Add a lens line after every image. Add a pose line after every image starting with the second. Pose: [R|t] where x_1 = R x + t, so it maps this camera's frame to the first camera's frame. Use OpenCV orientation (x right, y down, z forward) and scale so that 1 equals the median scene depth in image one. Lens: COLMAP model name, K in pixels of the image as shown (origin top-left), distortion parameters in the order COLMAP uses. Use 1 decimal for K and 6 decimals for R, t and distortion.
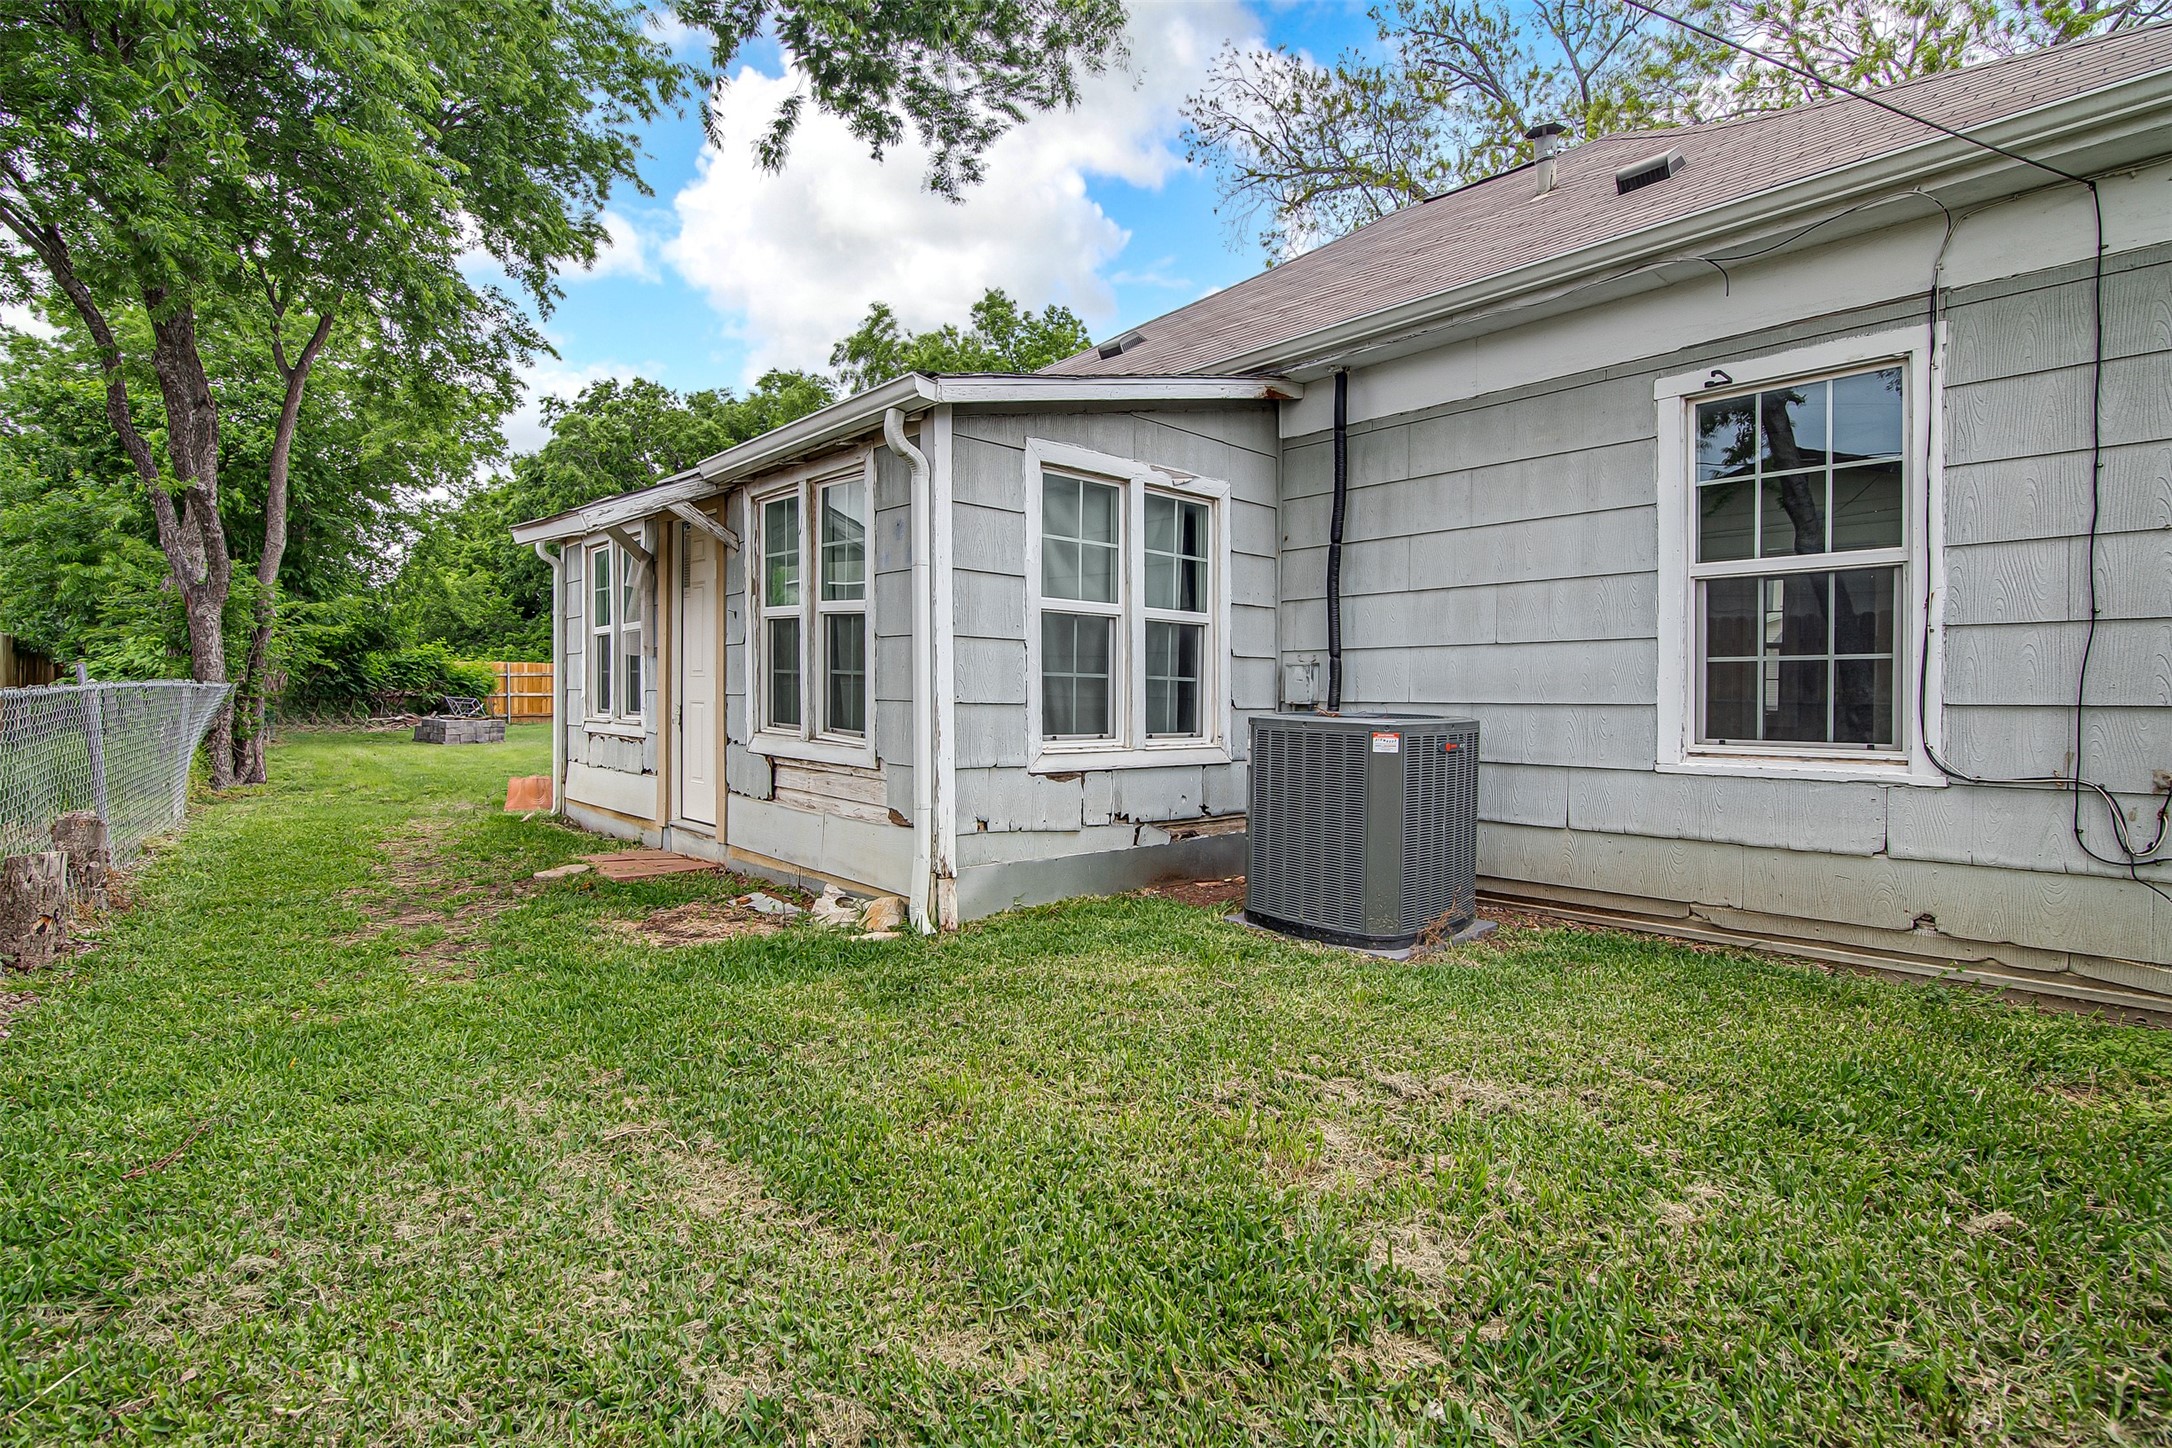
lens RADIAL K [[999.4, 0, 1072.1], [0, 999.4, 700.1], [0, 0, 1]] dist [-0.009810, -0.000069]
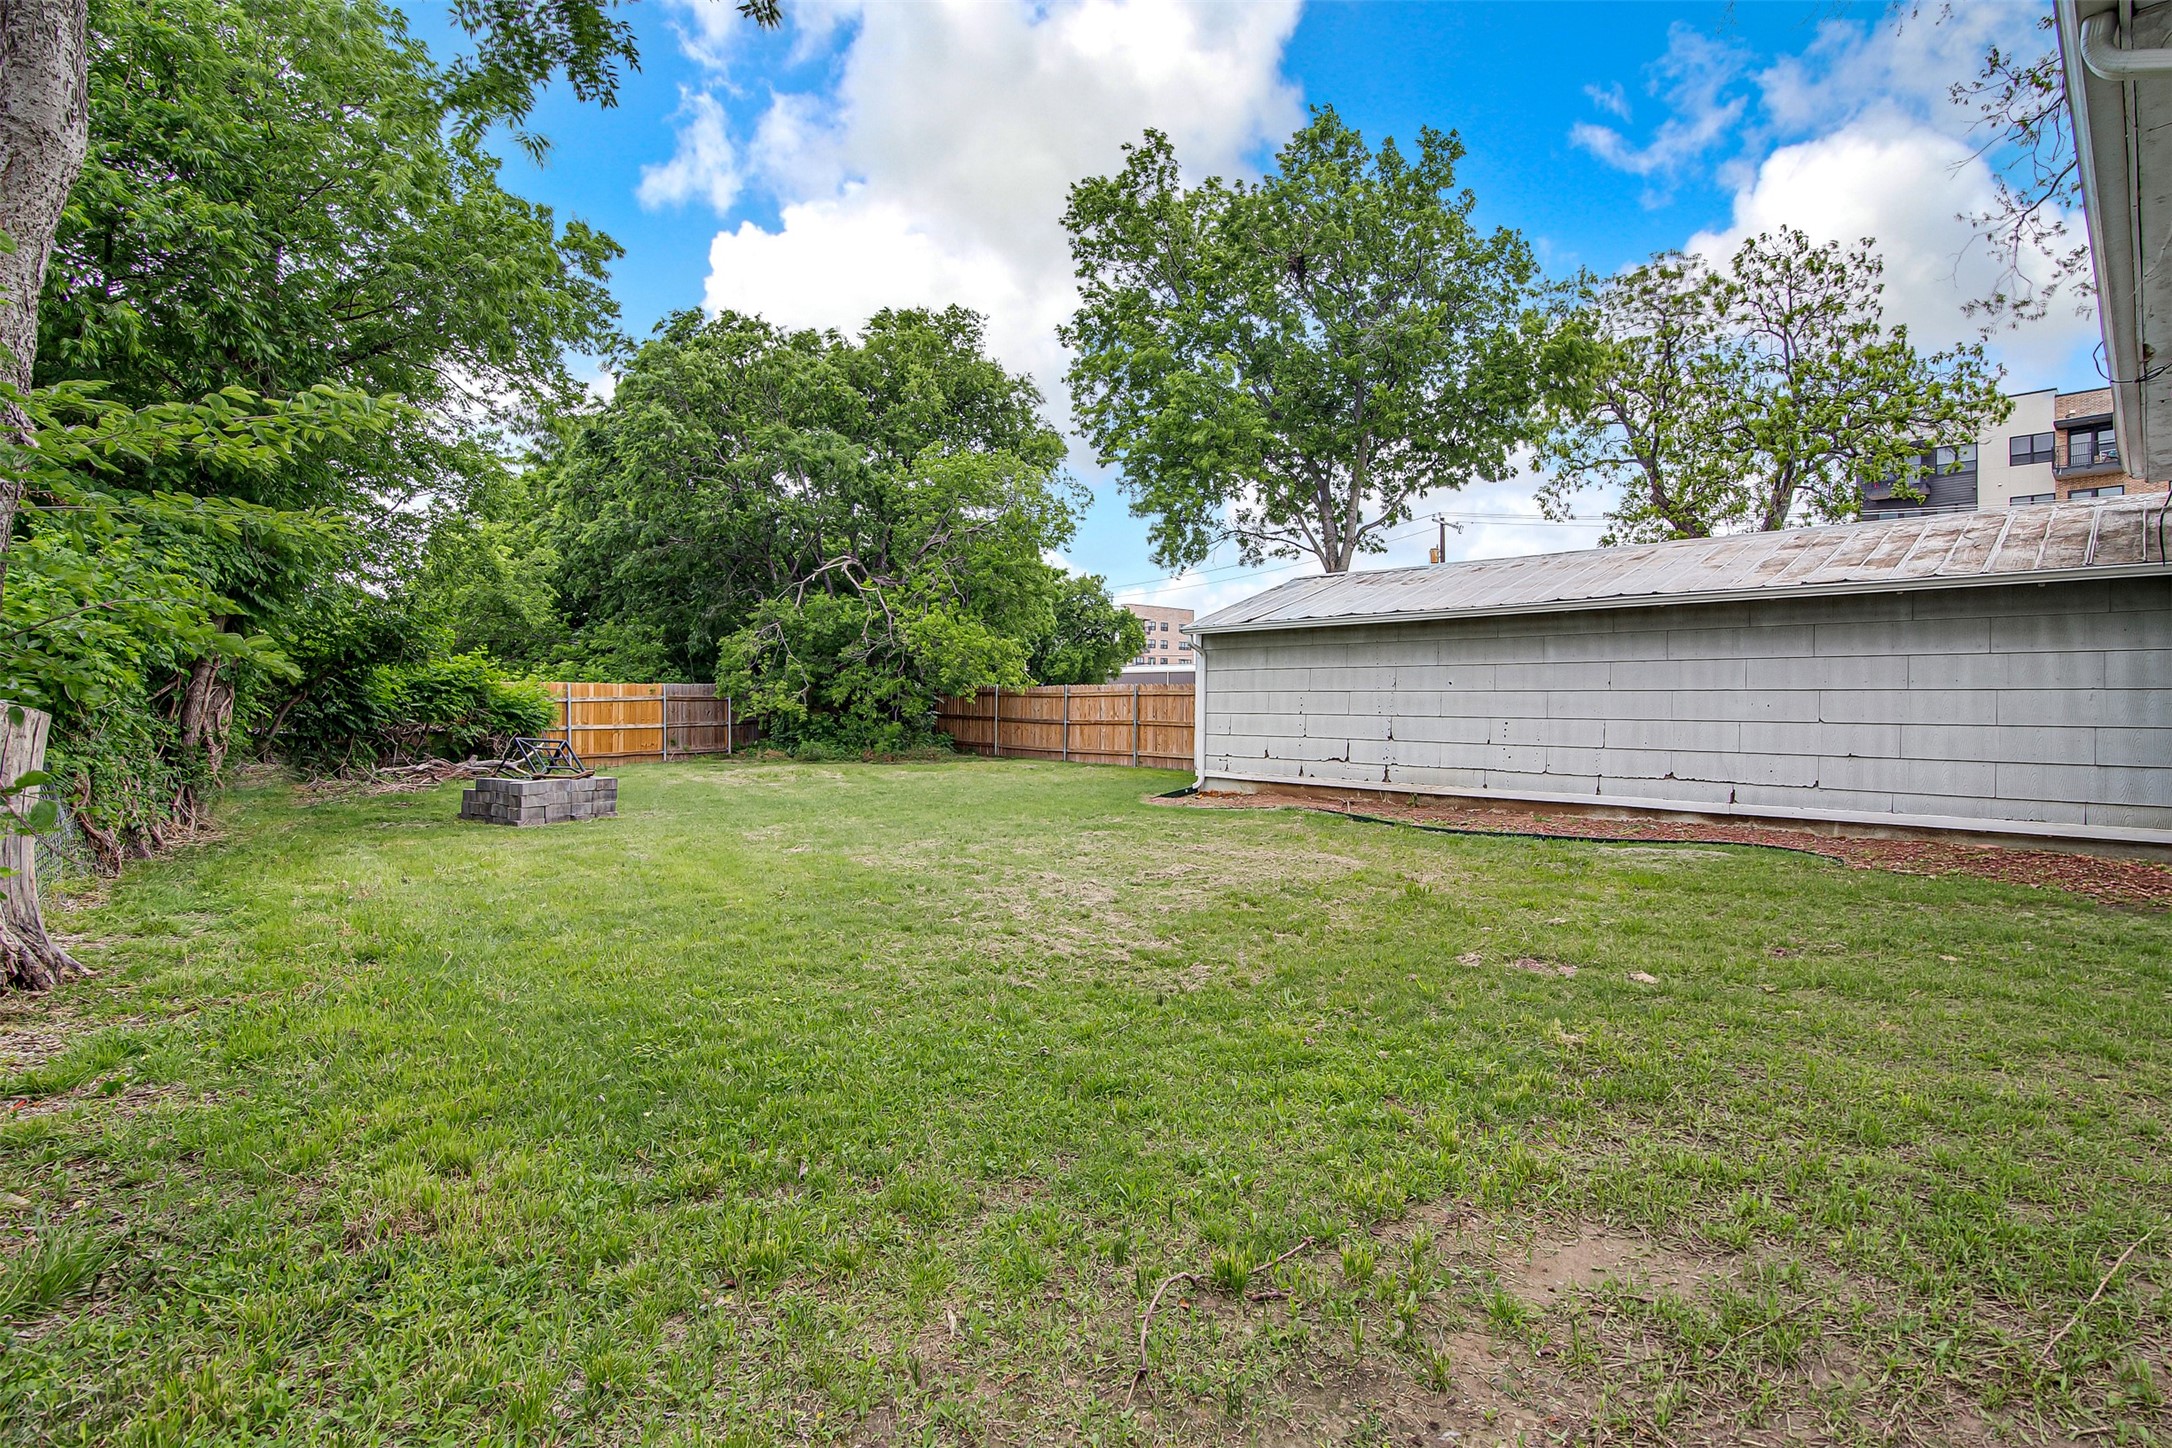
lens RADIAL K [[999.4, 0, 1072.1], [0, 999.4, 700.1], [0, 0, 1]] dist [-0.009810, -0.000069]
pose [[0.999979, -0.005436, 0.003456, -0.240043], [0.005505, 0.999779, -0.020299, -0.009860], [-0.003345, 0.020318, 0.999788, 0.328549]]
